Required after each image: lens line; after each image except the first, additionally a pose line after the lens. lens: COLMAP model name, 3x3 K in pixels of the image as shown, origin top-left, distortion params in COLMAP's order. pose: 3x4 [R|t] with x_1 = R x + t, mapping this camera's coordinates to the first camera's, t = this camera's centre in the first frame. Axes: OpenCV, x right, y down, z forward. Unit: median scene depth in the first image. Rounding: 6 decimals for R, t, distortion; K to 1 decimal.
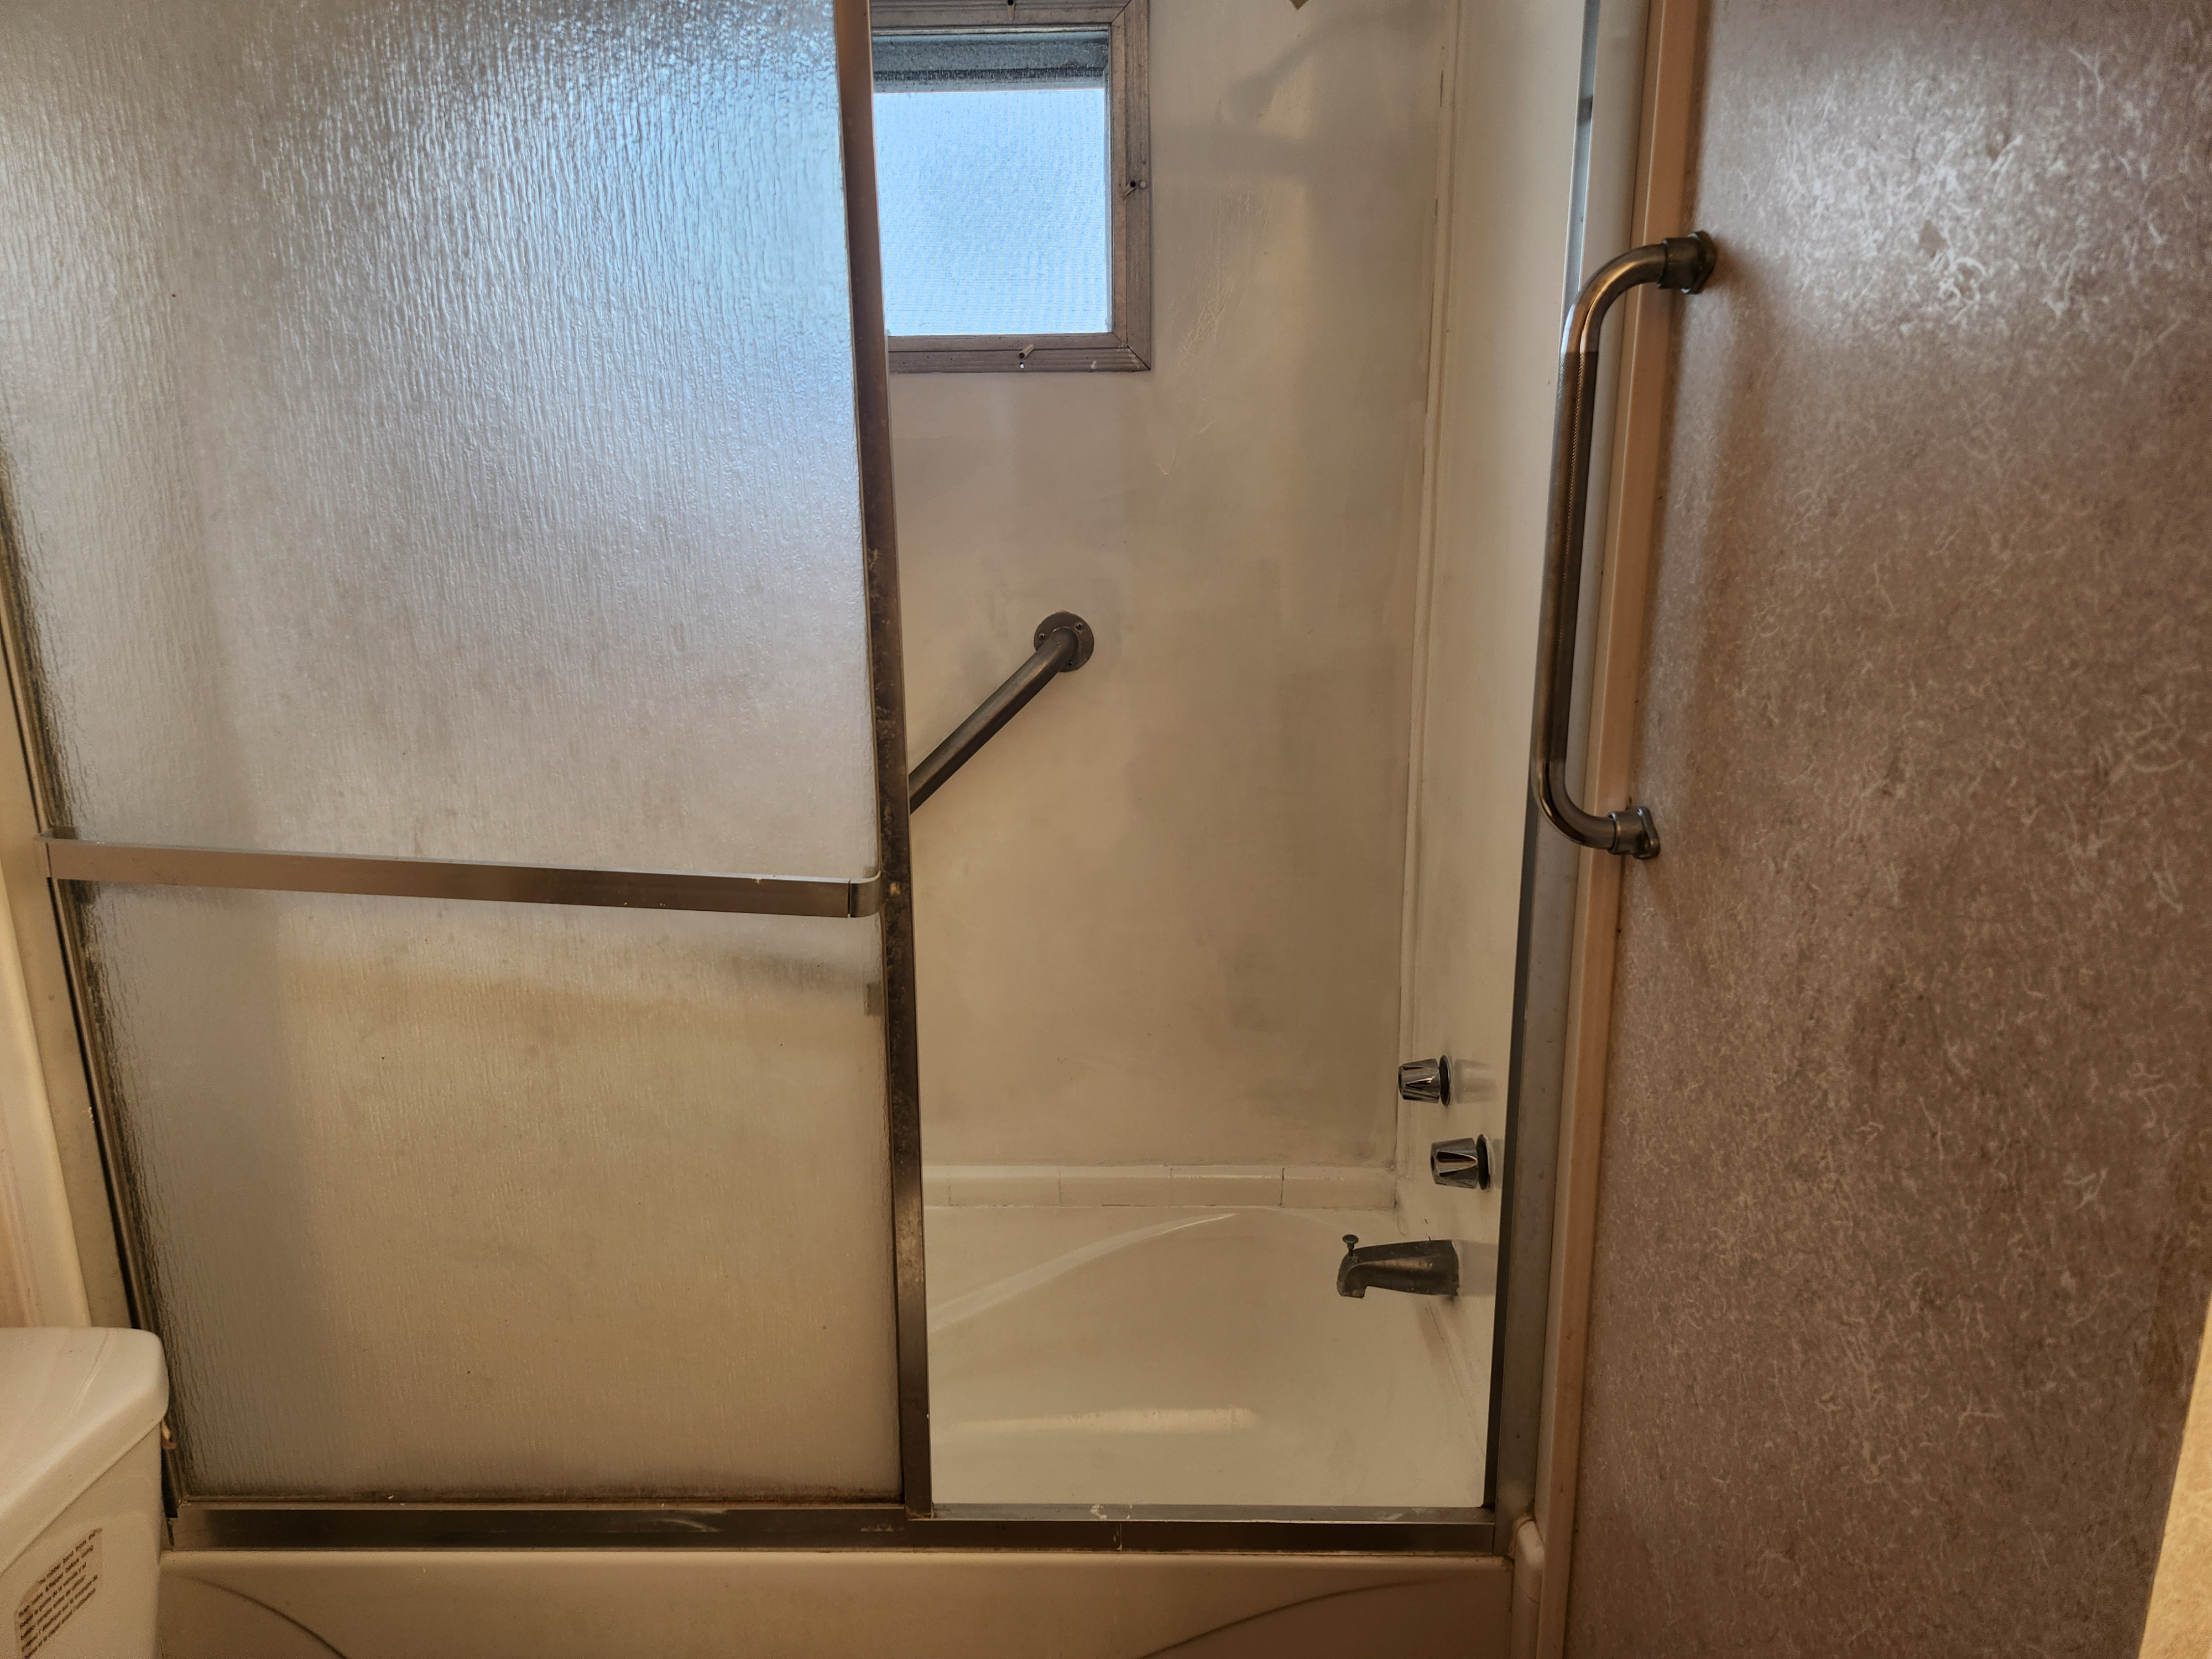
lens RADIAL K [[1468.0, 0, 1064.1], [0, 1468.0, 742.7], [0, 0, 1]] dist [0.002892, -0.000406]
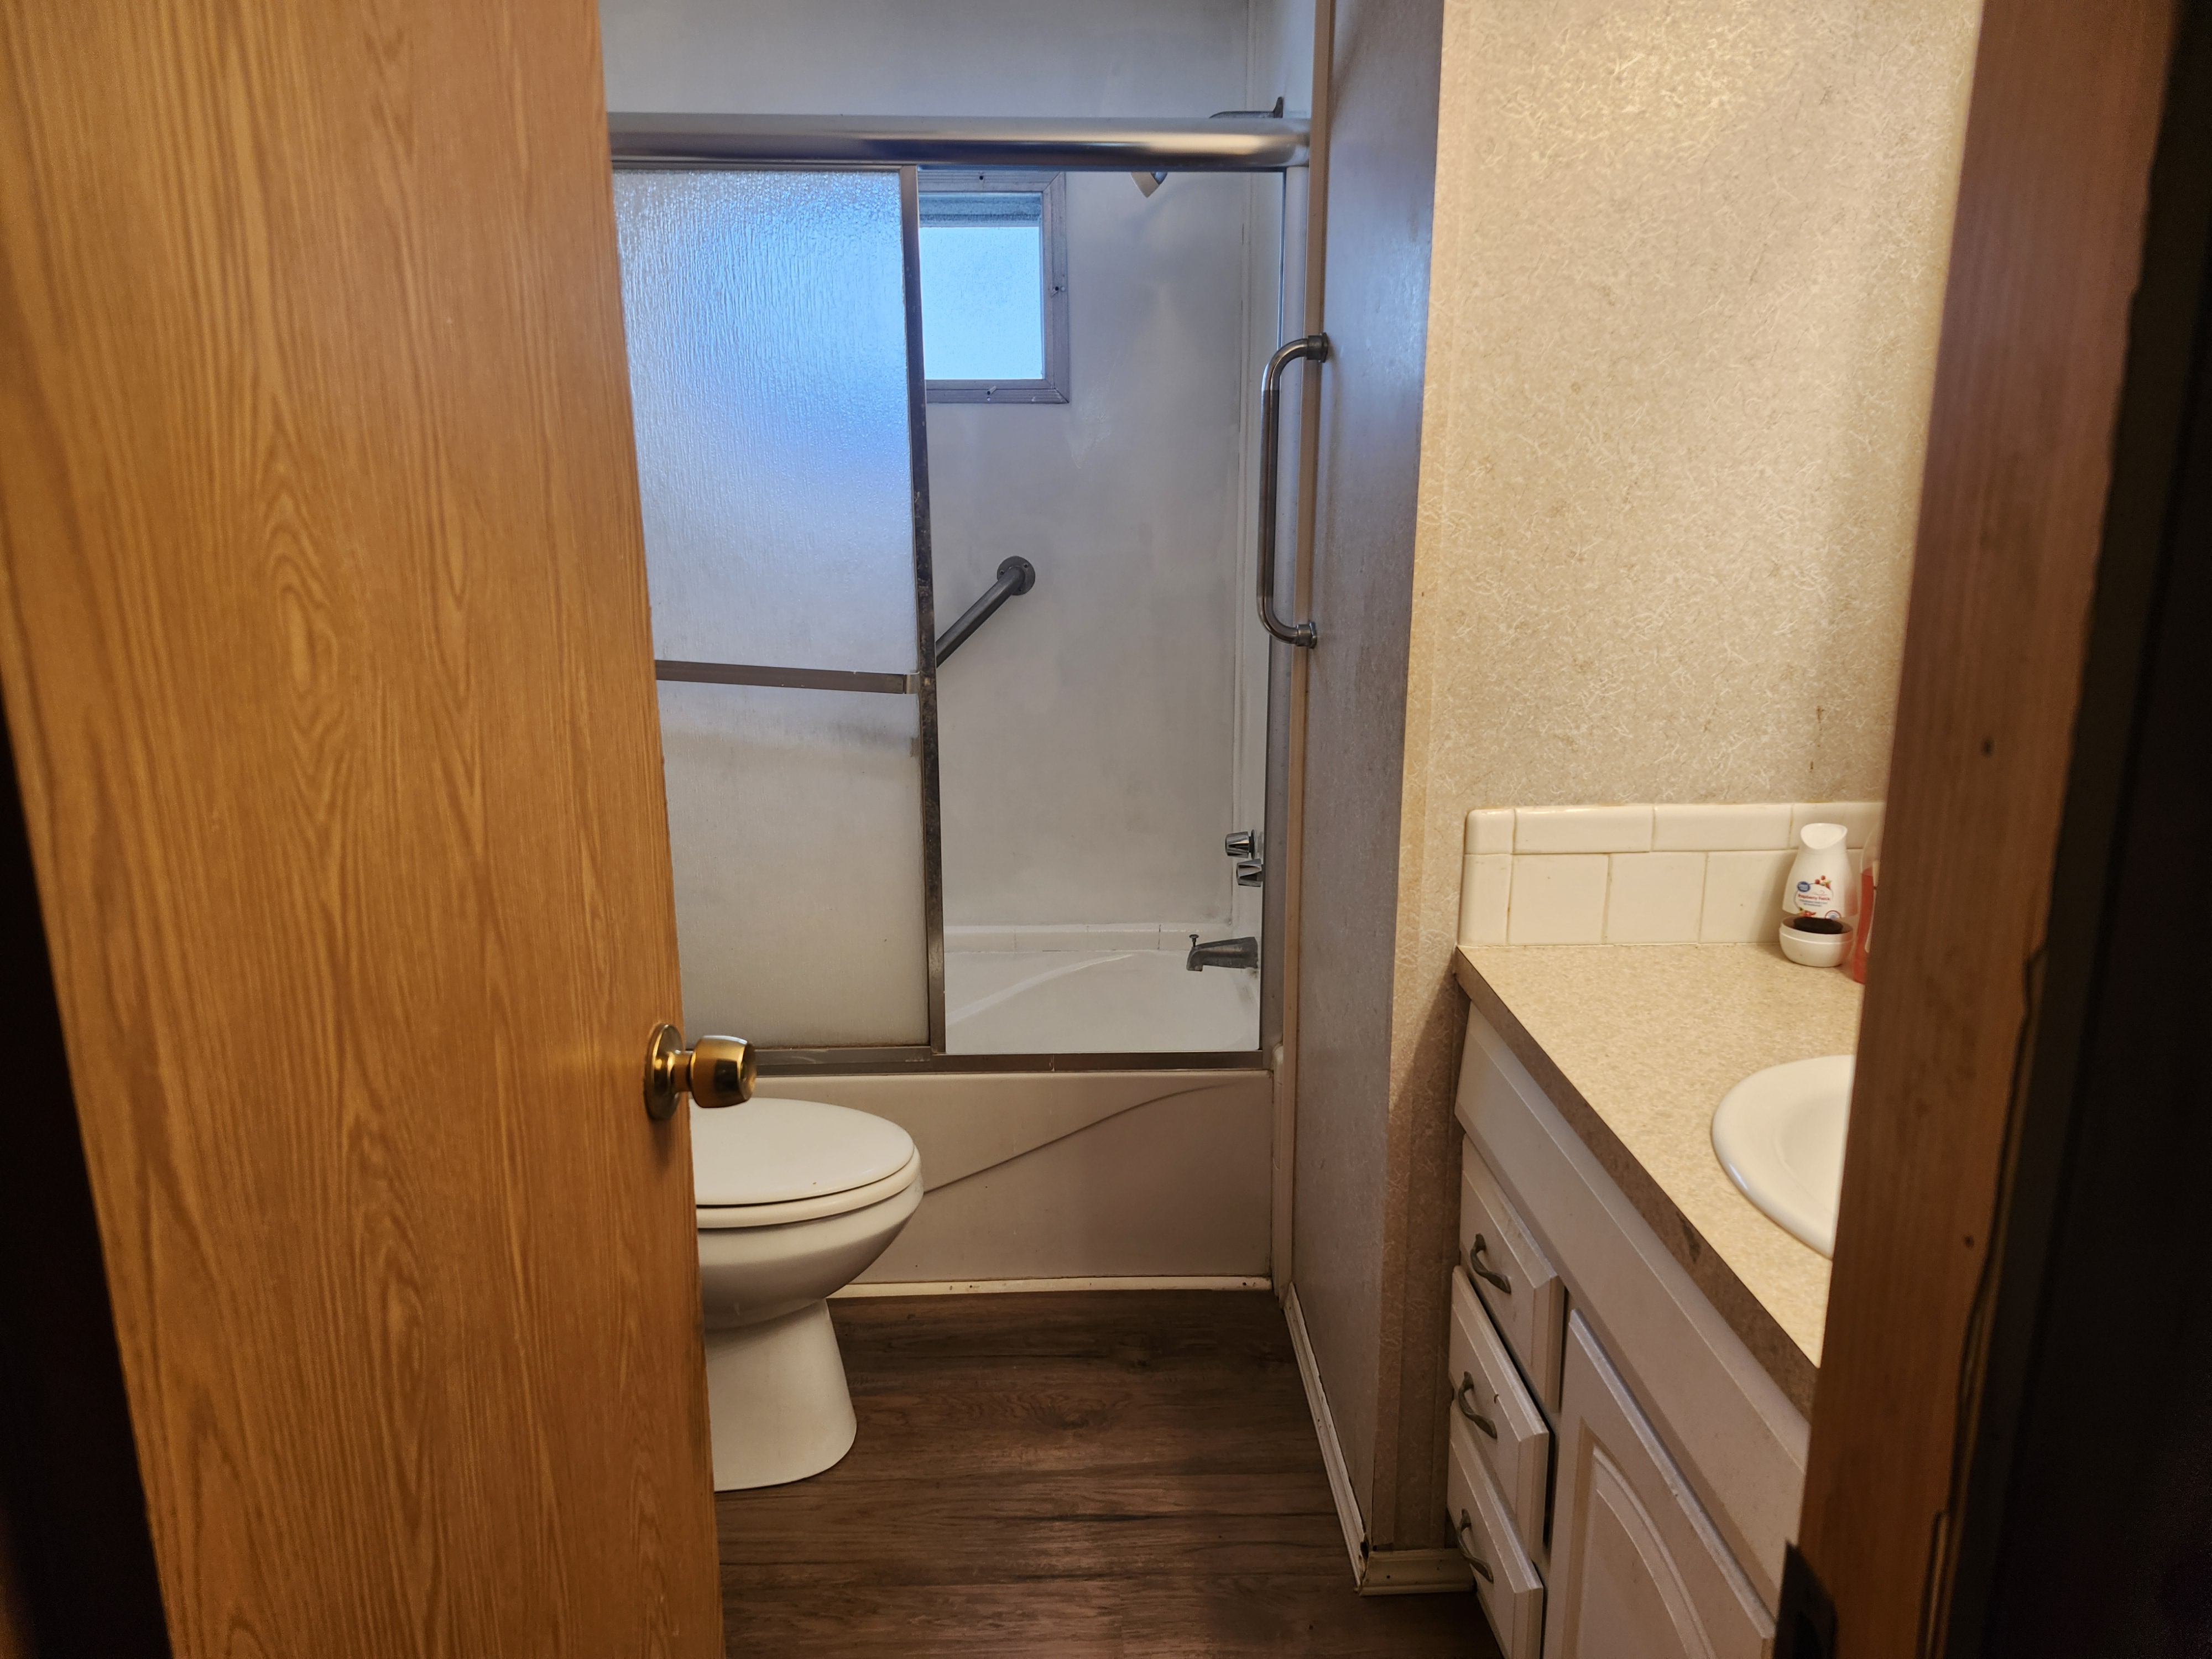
lens RADIAL K [[1511.6, 0, 1106.0], [0, 1511.6, 829.5], [0, 0, 1]] dist [0.008663, -0.004873]
pose [[0.997680, -0.006983, 0.067721, -0.019454], [0.006014, 0.999877, 0.014507, 0.230655], [-0.067814, -0.014066, 0.997599, -0.806976]]
